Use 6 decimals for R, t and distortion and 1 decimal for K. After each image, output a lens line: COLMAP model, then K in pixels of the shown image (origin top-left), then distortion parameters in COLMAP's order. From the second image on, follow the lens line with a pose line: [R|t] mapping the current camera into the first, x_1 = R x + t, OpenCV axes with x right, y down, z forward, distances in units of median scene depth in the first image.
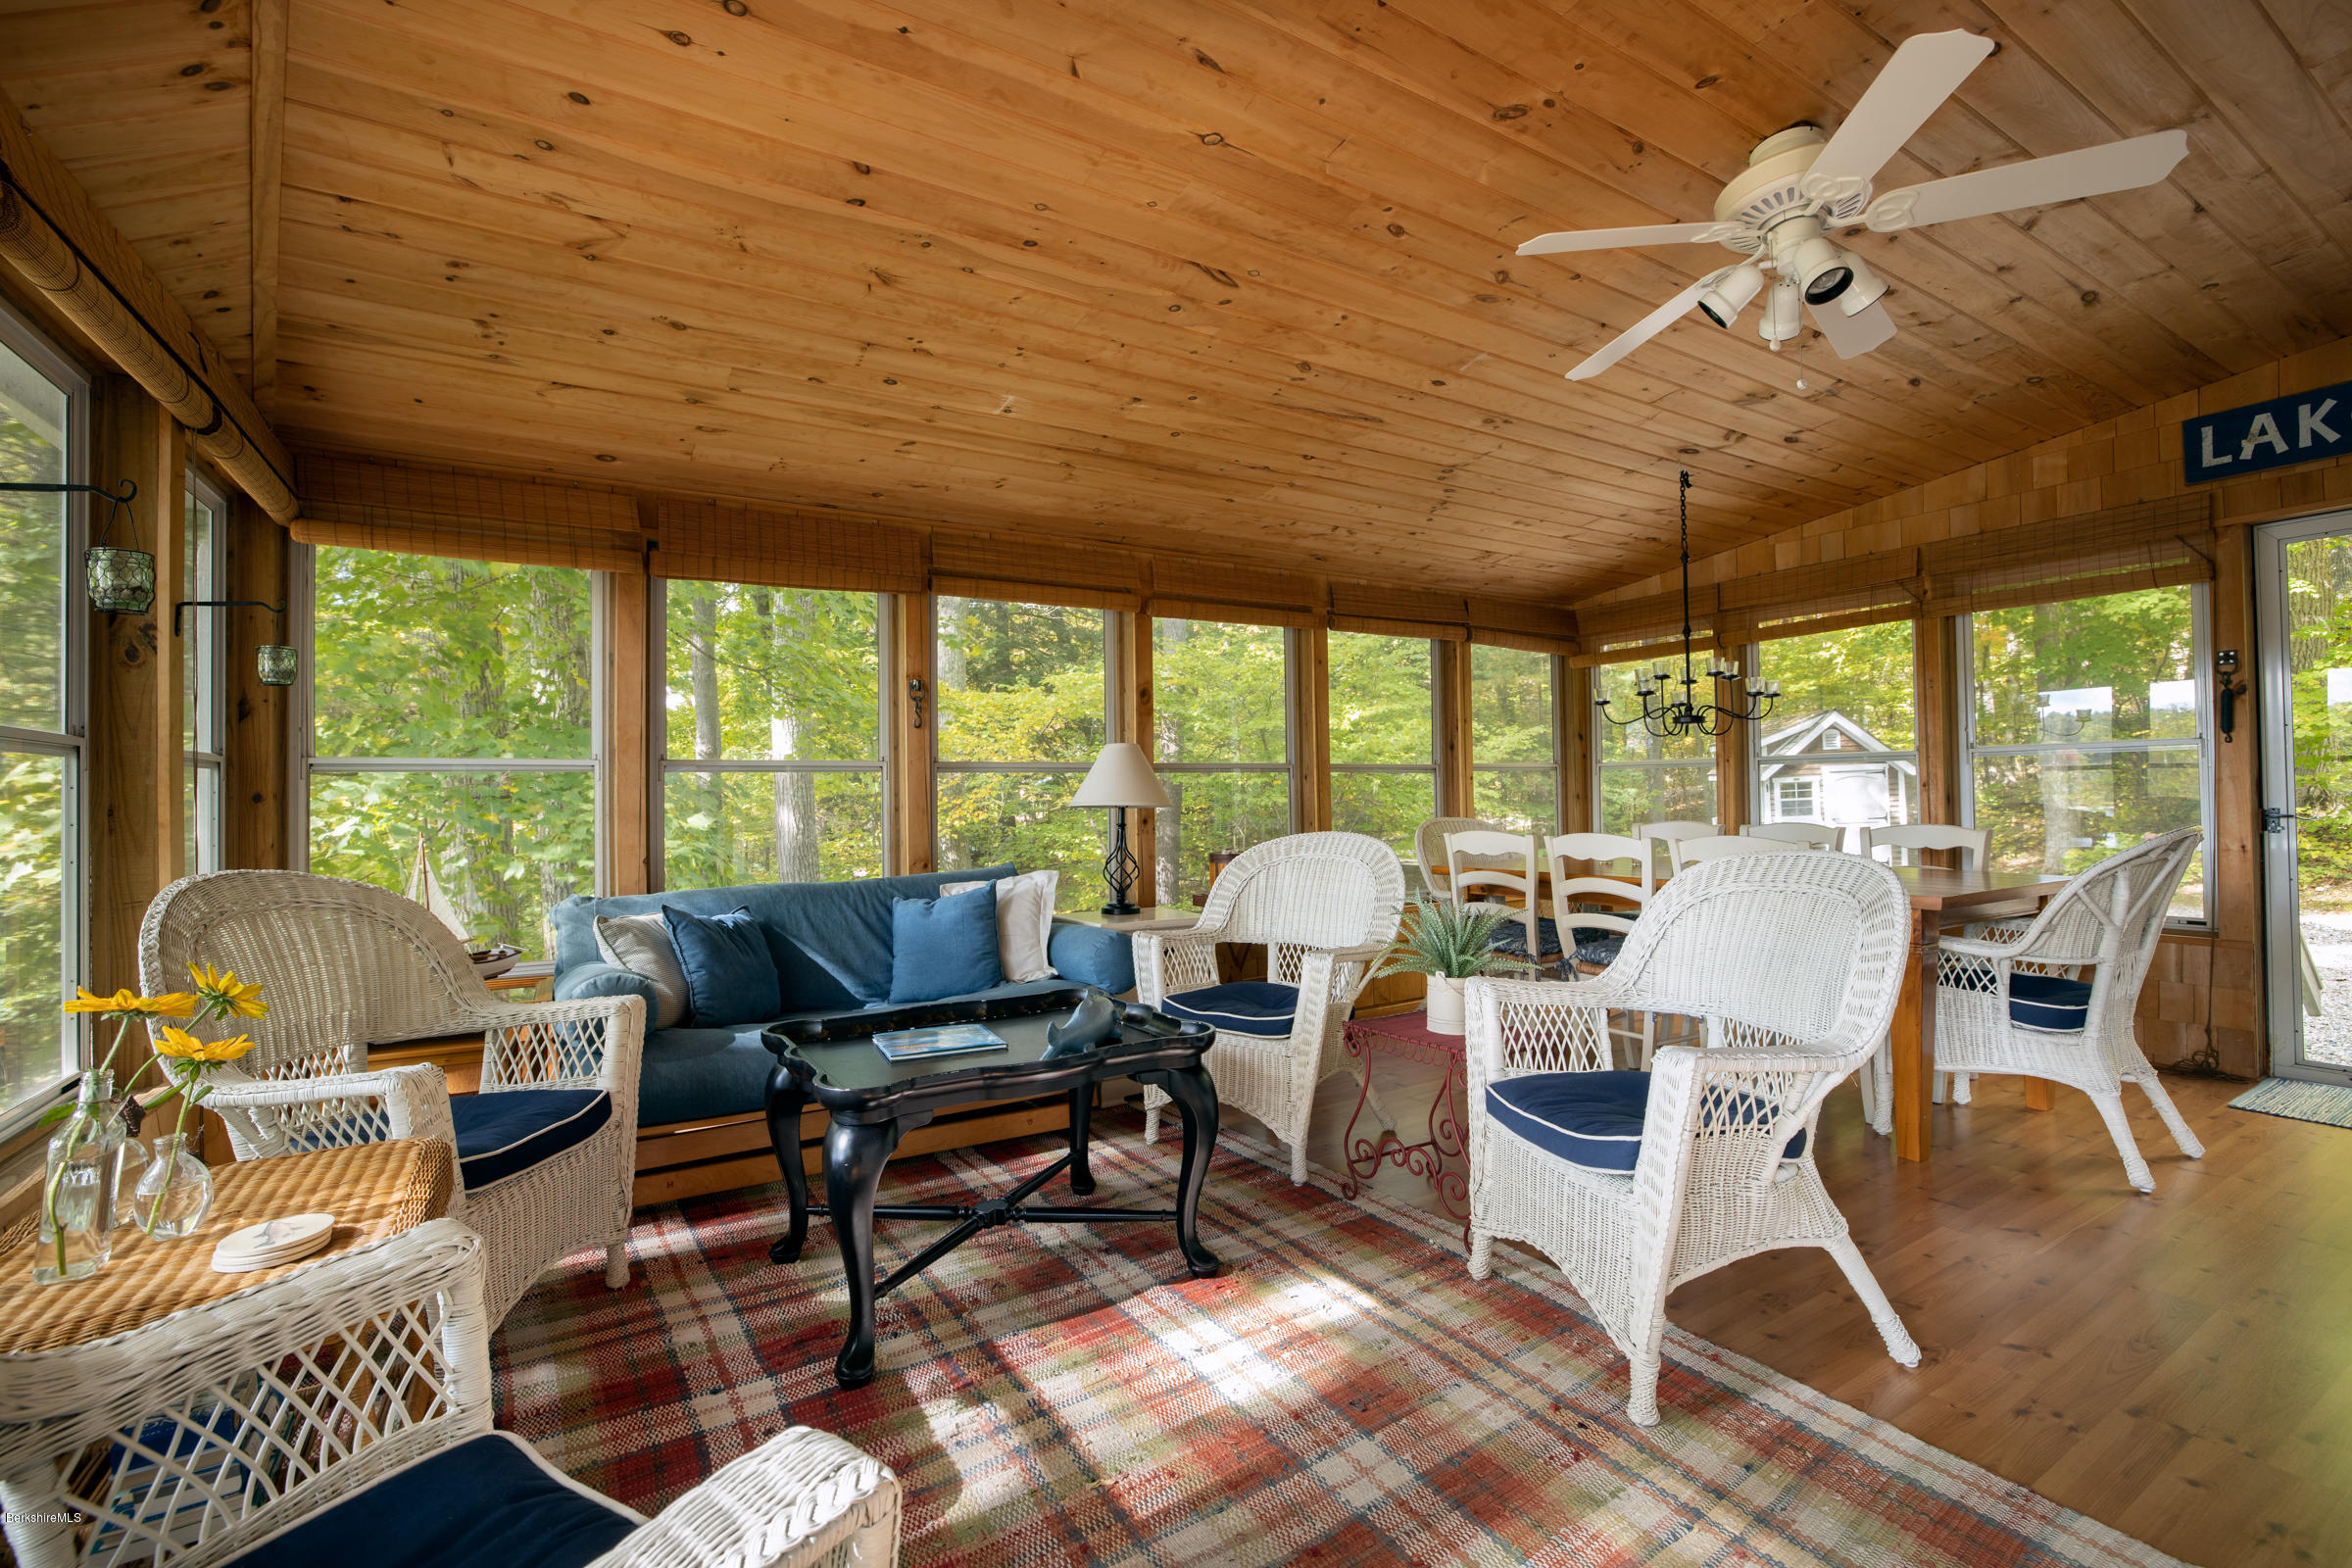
lens RADIAL K [[1008.2, 0, 1176.4], [0, 1008.2, 774.9], [0, 0, 1]] dist [-0.004019, -0.000209]
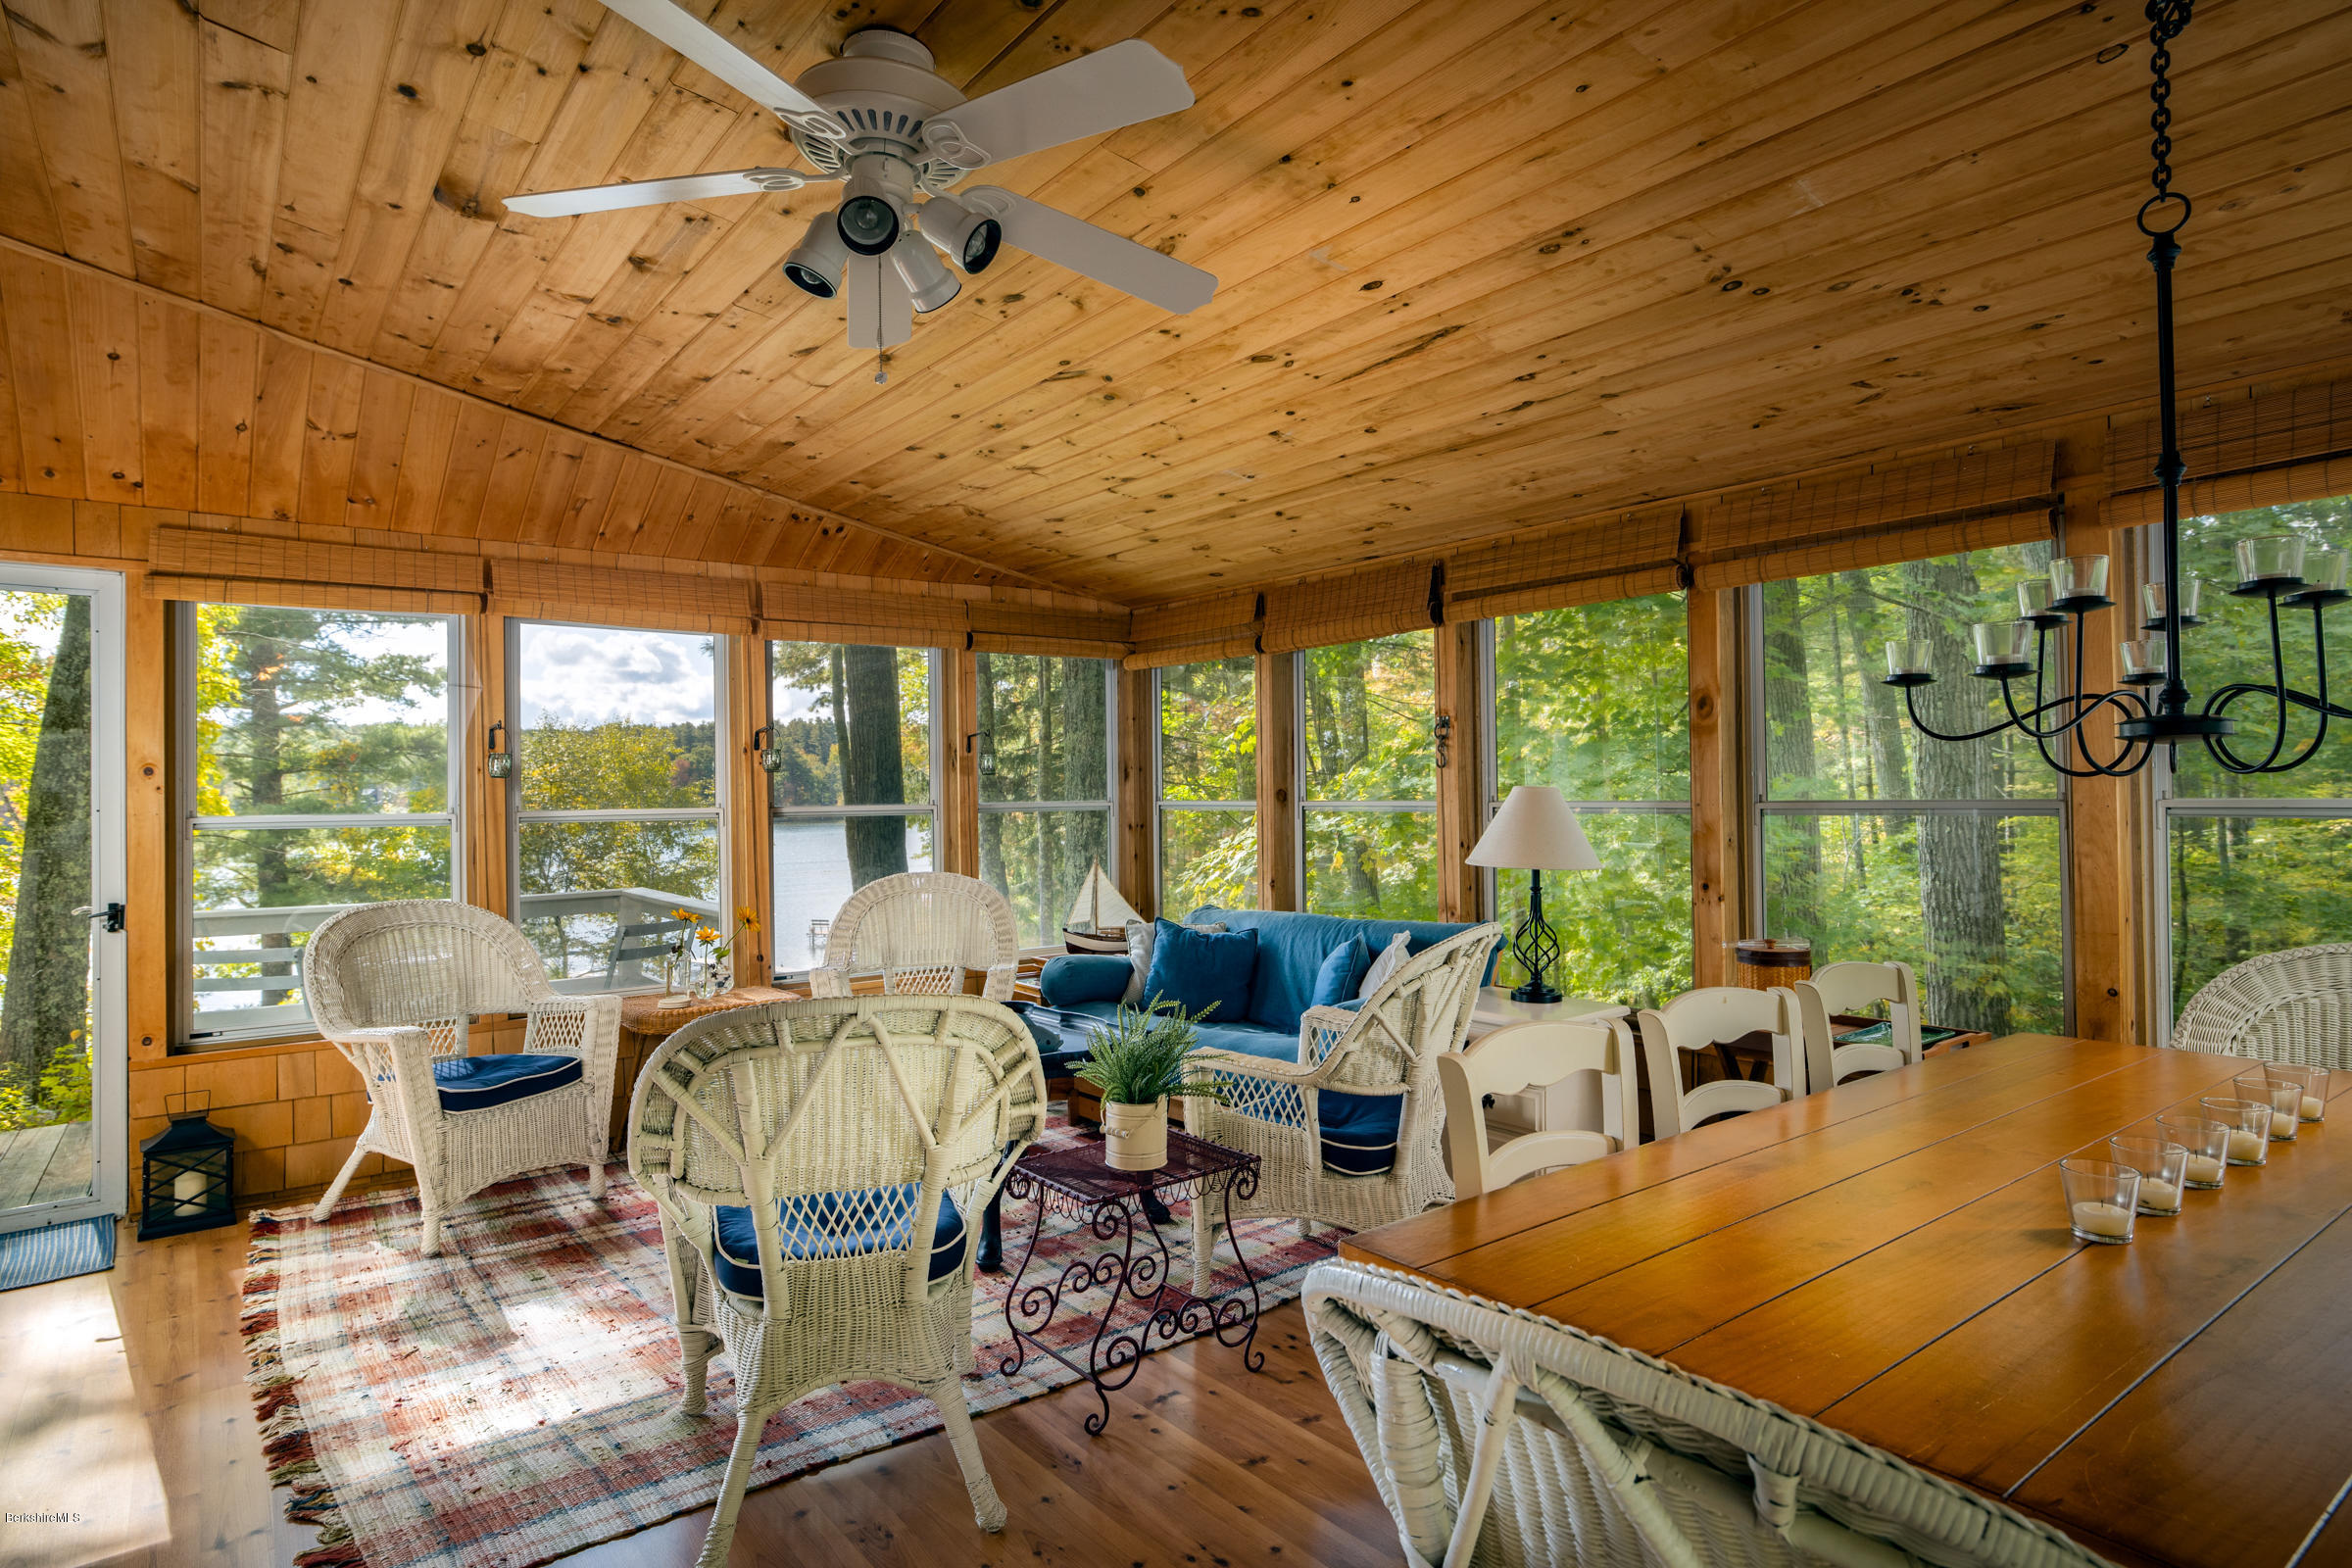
lens RADIAL K [[1278.9, 0, 1174.5], [0, 1278.9, 782.4], [0, 0, 1]] dist [0.000074, -0.000062]
pose [[0.105947, 0.004295, -0.994363, 0.990430], [0.008198, 0.999953, 0.005192, -0.045497], [0.994338, -0.008702, 0.105907, 0.673625]]
